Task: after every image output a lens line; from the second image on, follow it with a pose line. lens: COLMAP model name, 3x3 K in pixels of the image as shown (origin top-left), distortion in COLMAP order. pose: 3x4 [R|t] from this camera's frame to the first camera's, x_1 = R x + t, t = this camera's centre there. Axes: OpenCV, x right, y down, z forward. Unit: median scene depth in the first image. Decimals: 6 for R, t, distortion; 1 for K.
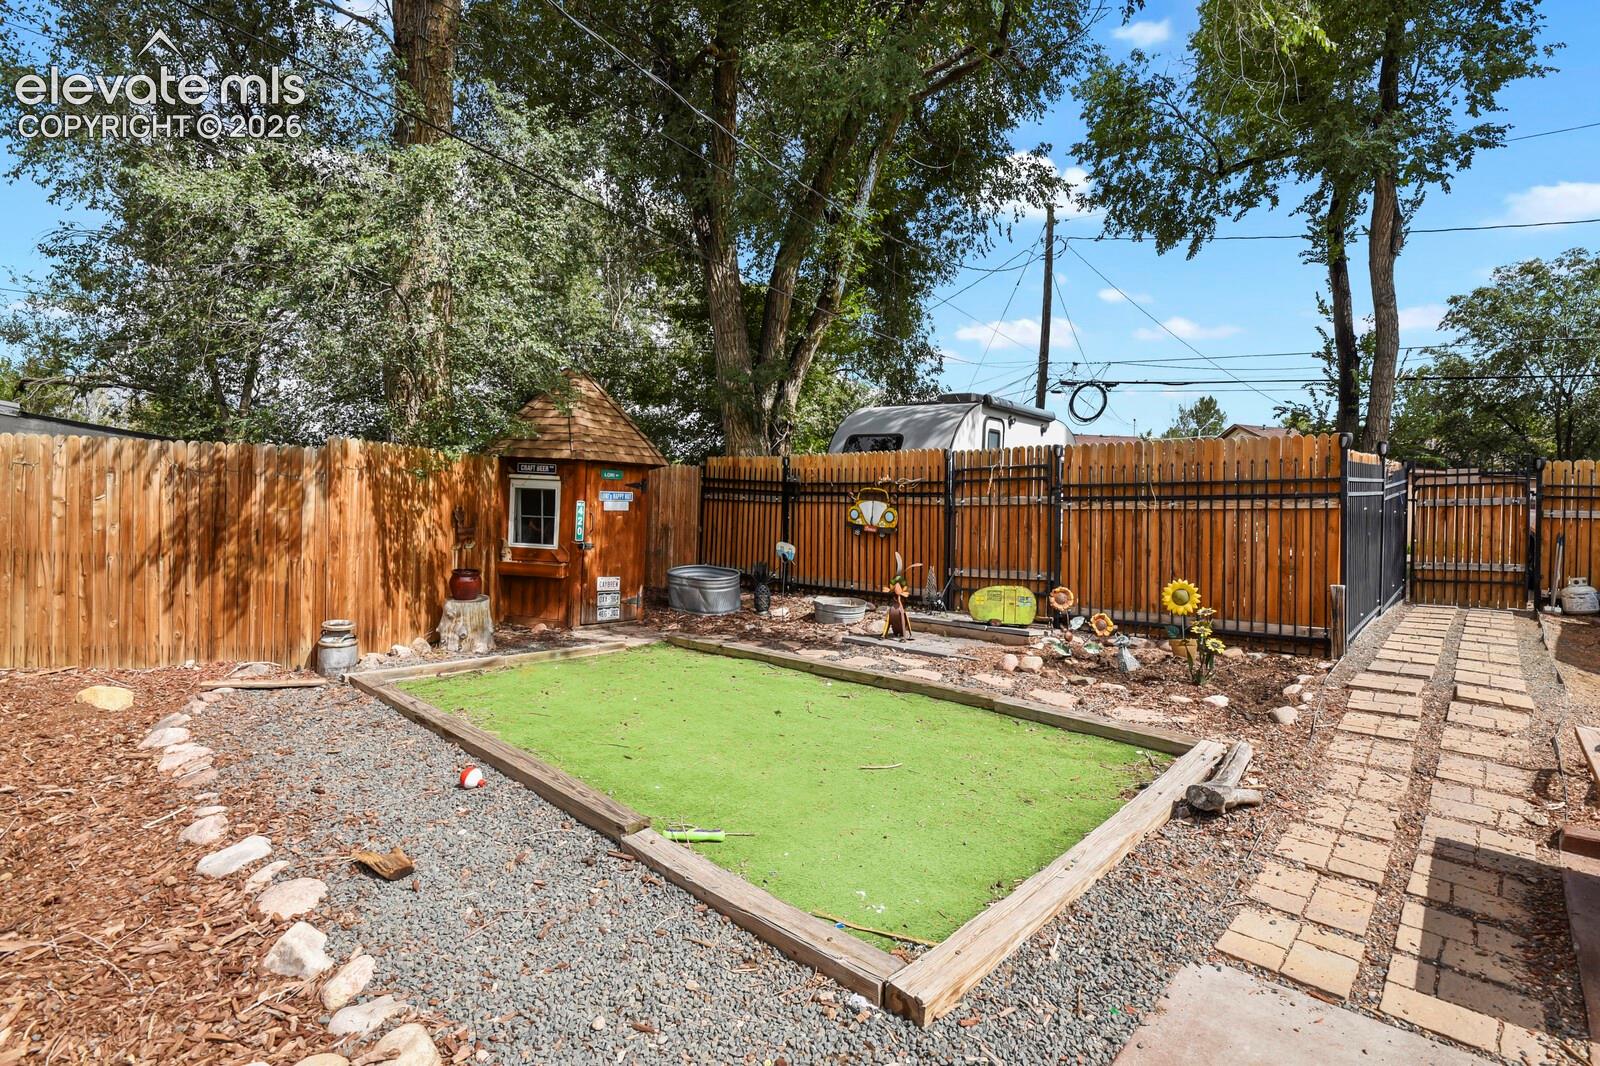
lens RADIAL K [[775.2, 0, 809.1], [0, 775.2, 528.5], [0, 0, 1]] dist [-0.003944, -0.006334]
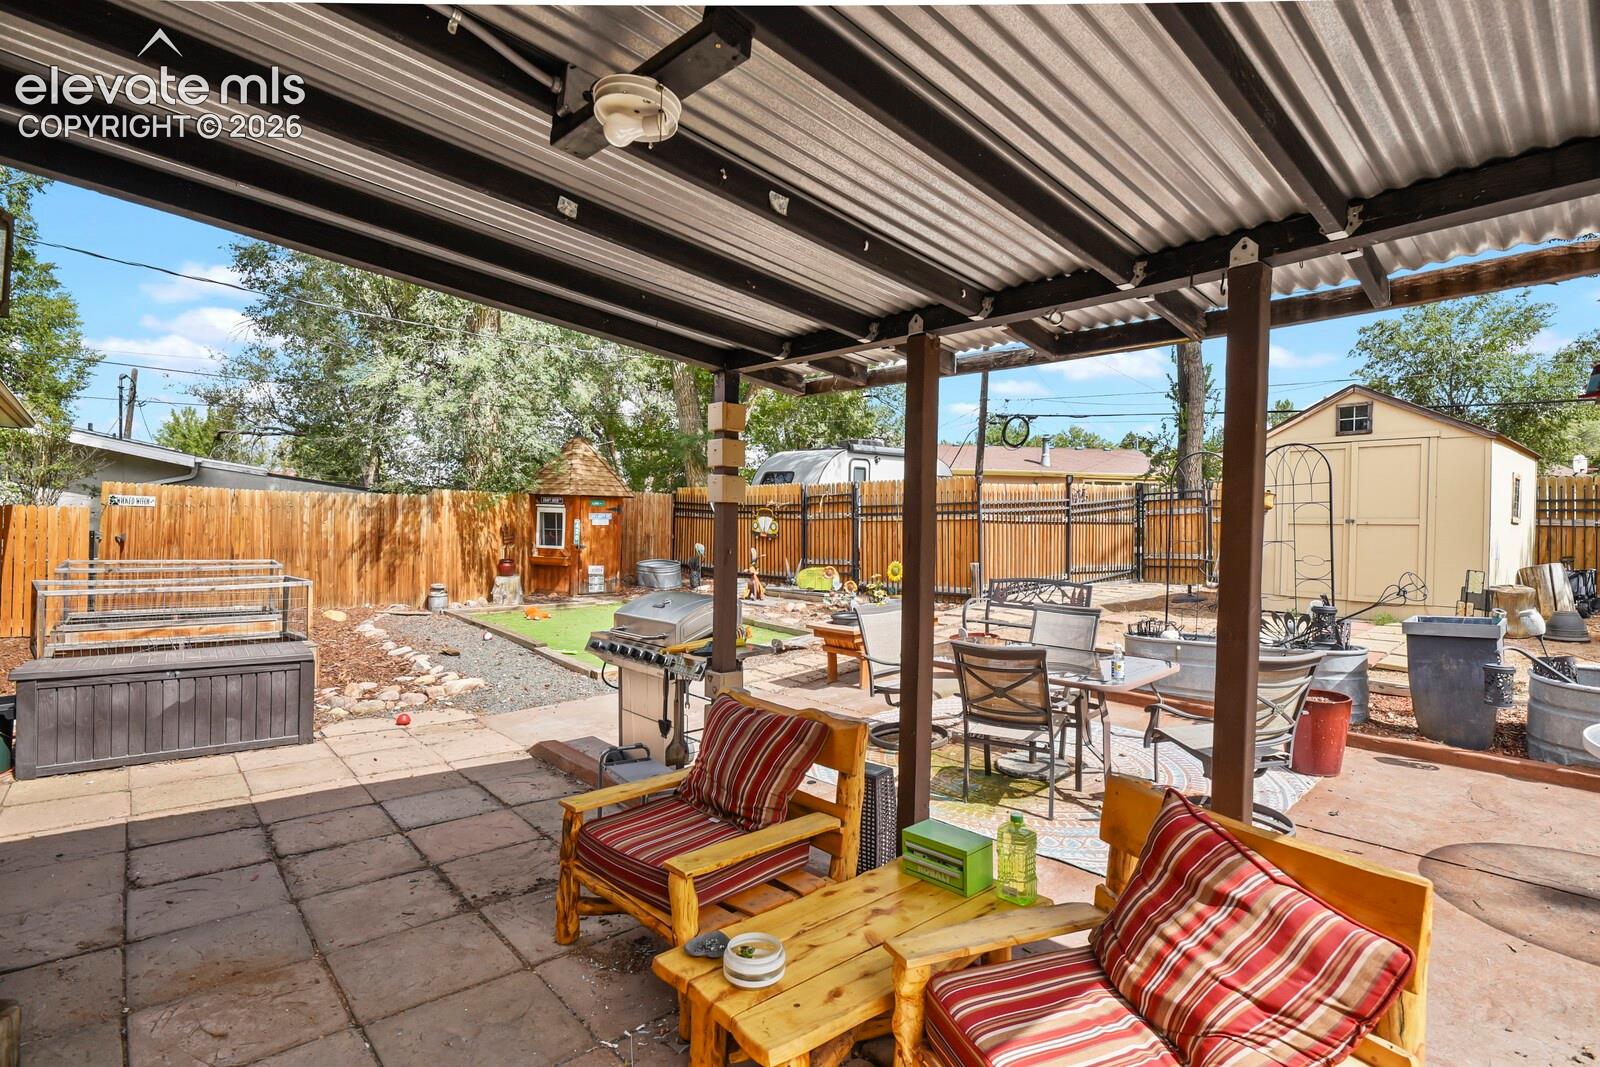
lens RADIAL K [[762.7, 0, 805.3], [0, 762.7, 530.9], [0, 0, 1]] dist [-0.001890, -0.000900]
pose [[0.994058, -0.011433, -0.108252, 0.368921], [0.010335, 0.999889, -0.010704, 0.011199], [0.108362, 0.009521, 0.994066, -0.575491]]
